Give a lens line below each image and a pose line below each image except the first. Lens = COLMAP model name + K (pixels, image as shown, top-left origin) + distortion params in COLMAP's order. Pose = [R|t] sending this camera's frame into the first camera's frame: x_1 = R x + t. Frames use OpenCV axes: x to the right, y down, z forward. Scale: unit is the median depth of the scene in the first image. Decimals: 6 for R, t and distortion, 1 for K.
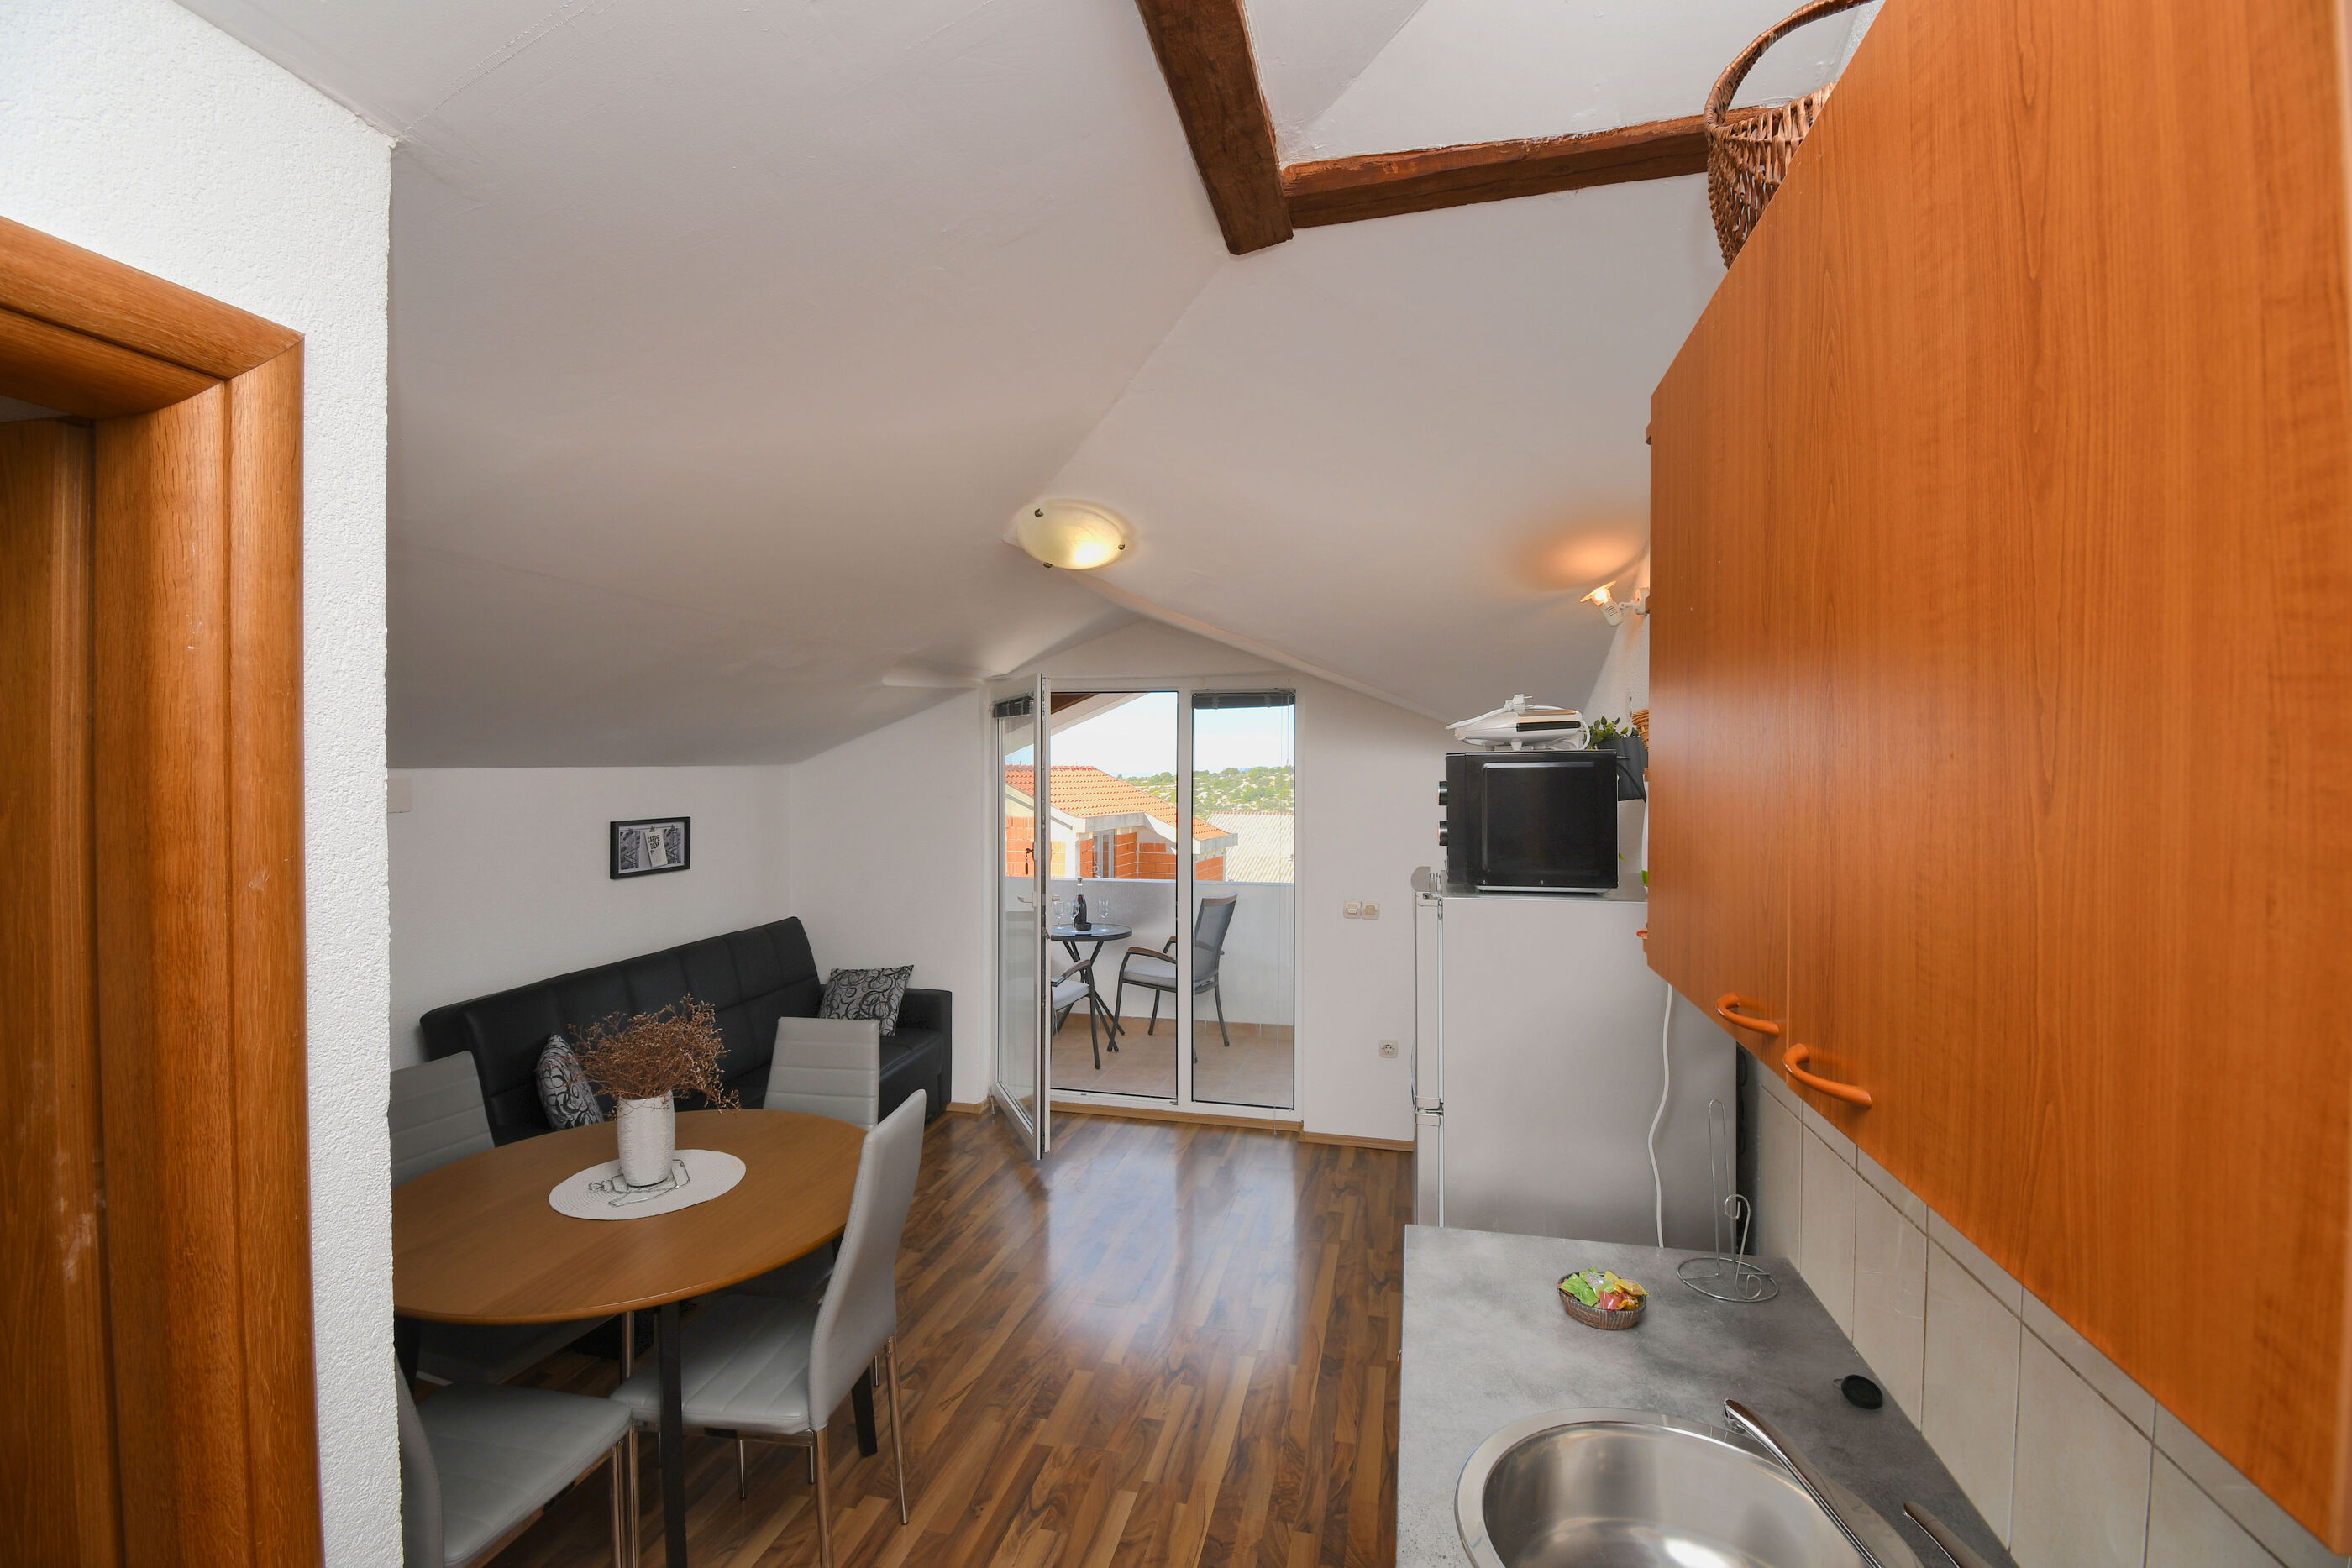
lens RADIAL K [[1037.6, 0, 1170.9], [0, 1037.6, 784.3], [0, 0, 1]] dist [0.029443, -0.026887]
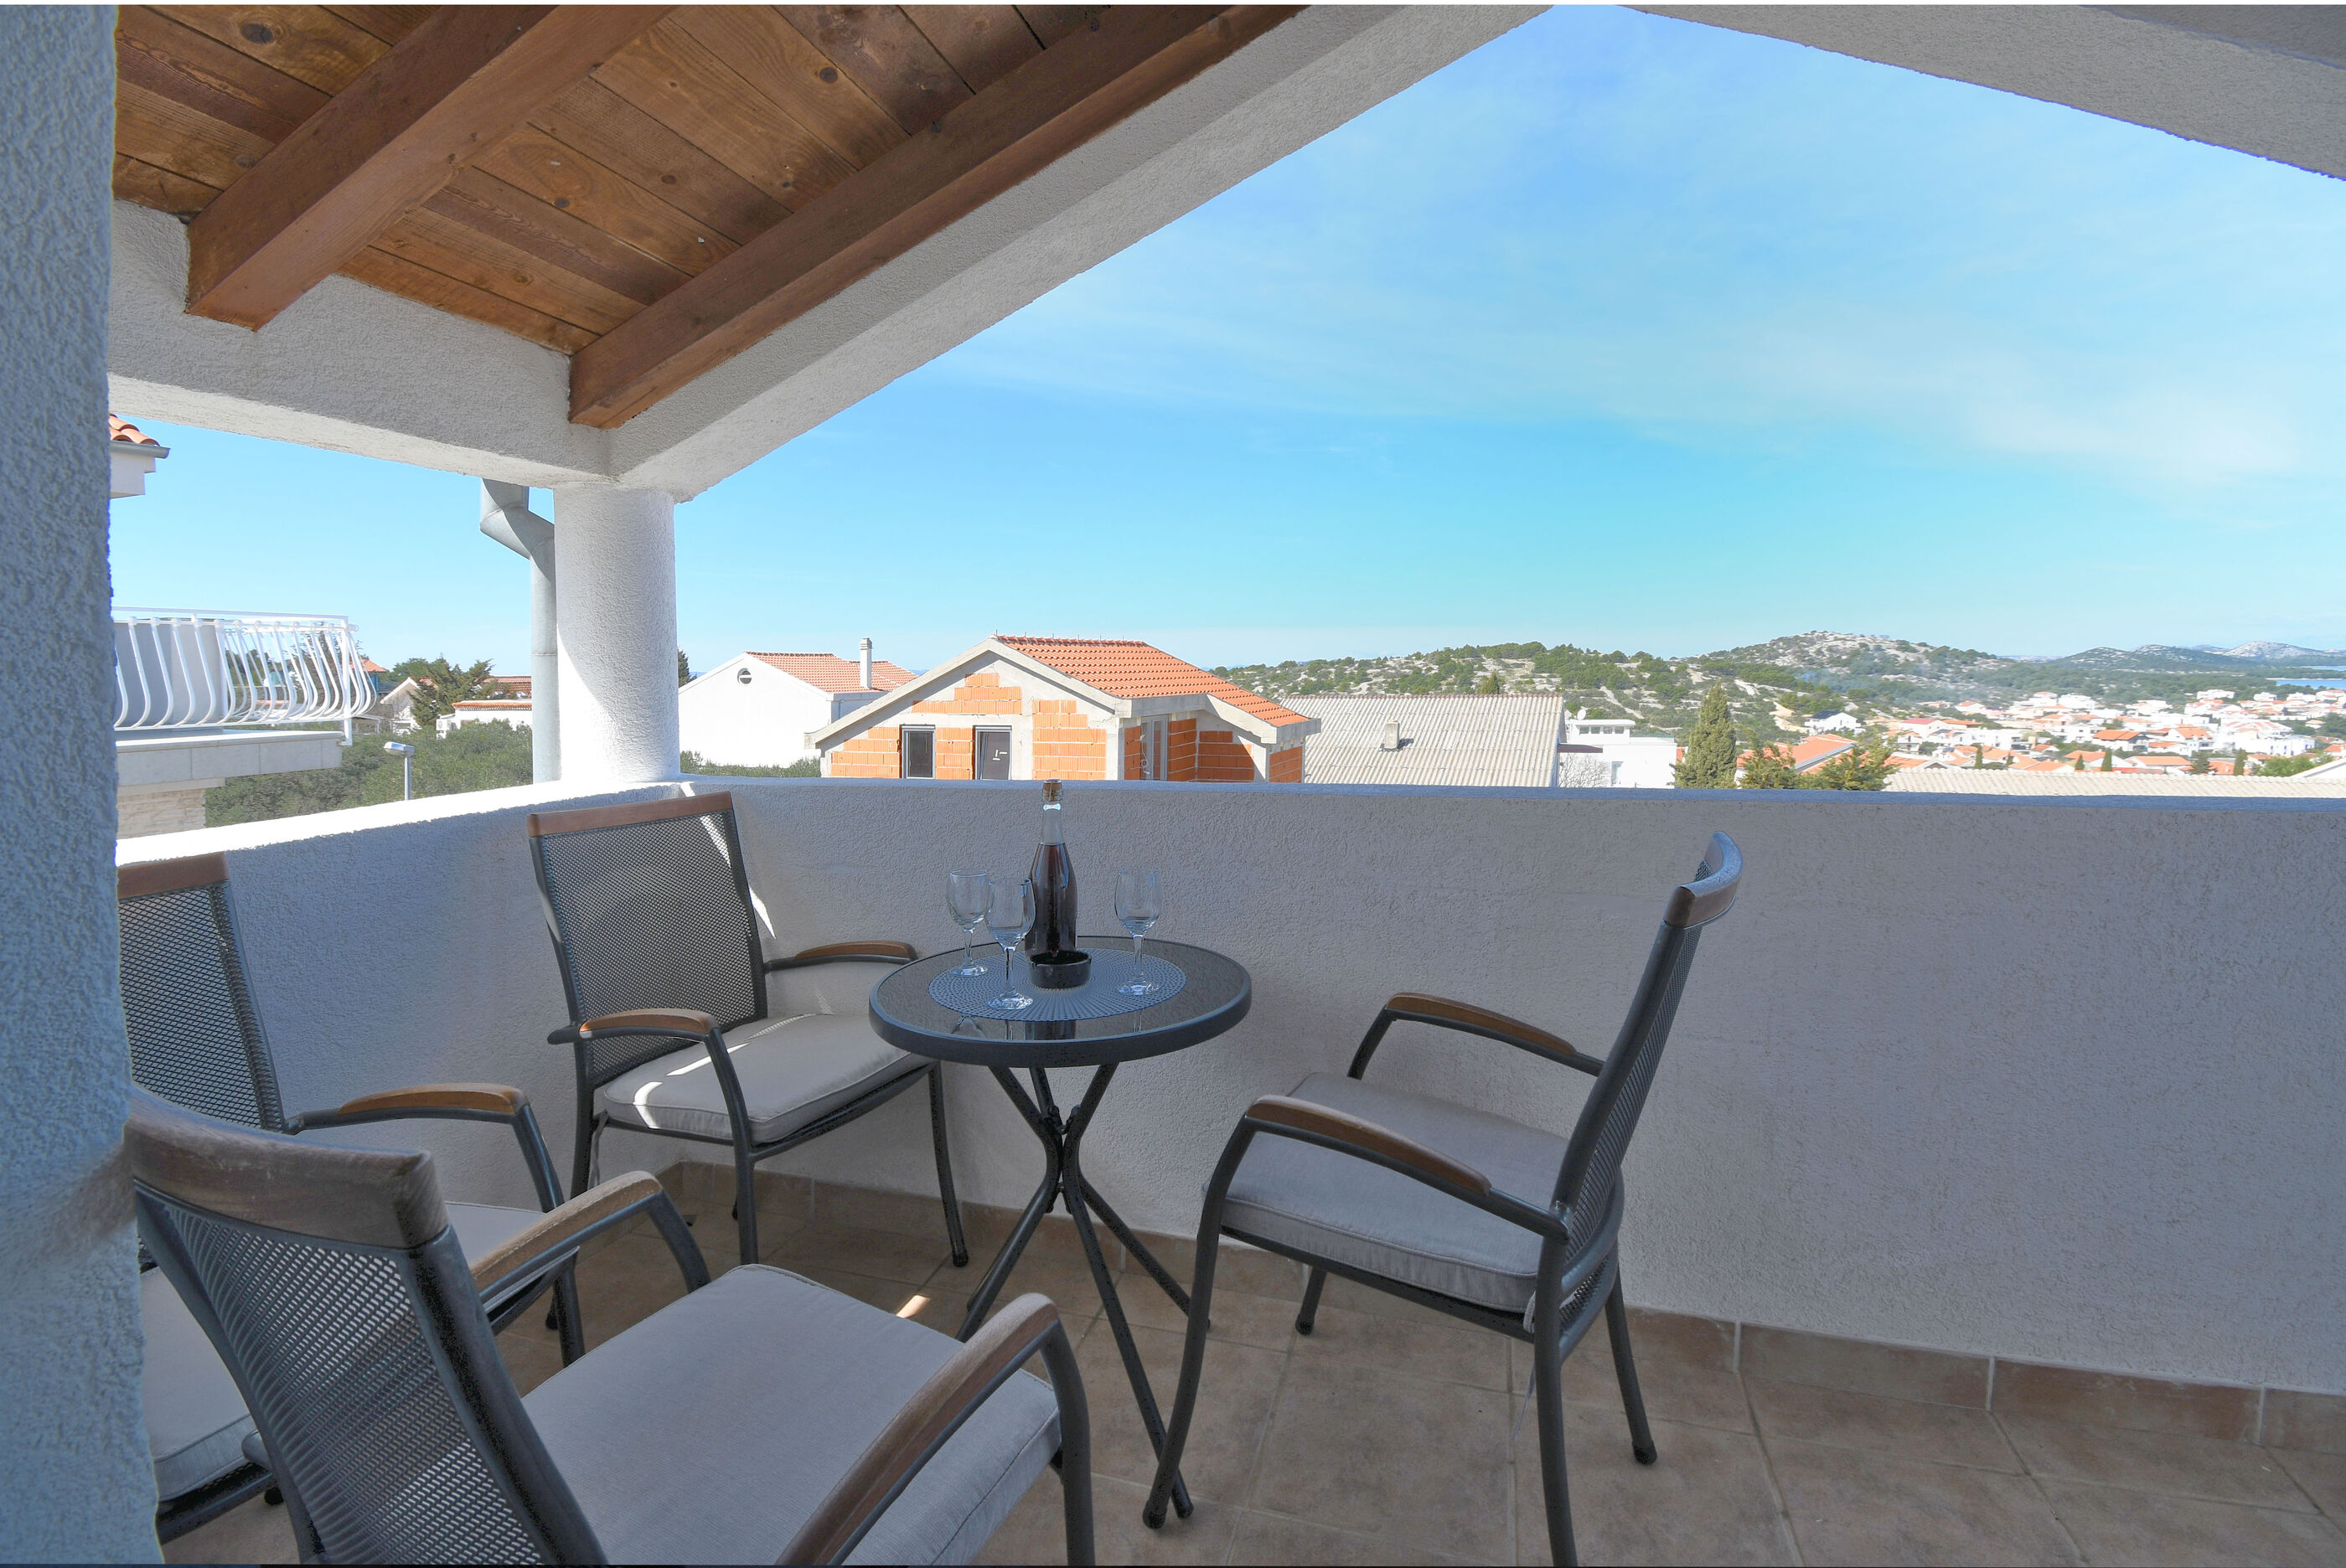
lens RADIAL K [[1034.9, 0, 1167.9], [0, 1034.9, 784.3], [0, 0, 1]] dist [0.029443, -0.026887]
pose [[0.998558, 0.002653, -0.053624, -0.011519], [0.002686, 0.995059, 0.099247, 0.017422], [0.053623, -0.099248, 0.993617, 0.197077]]
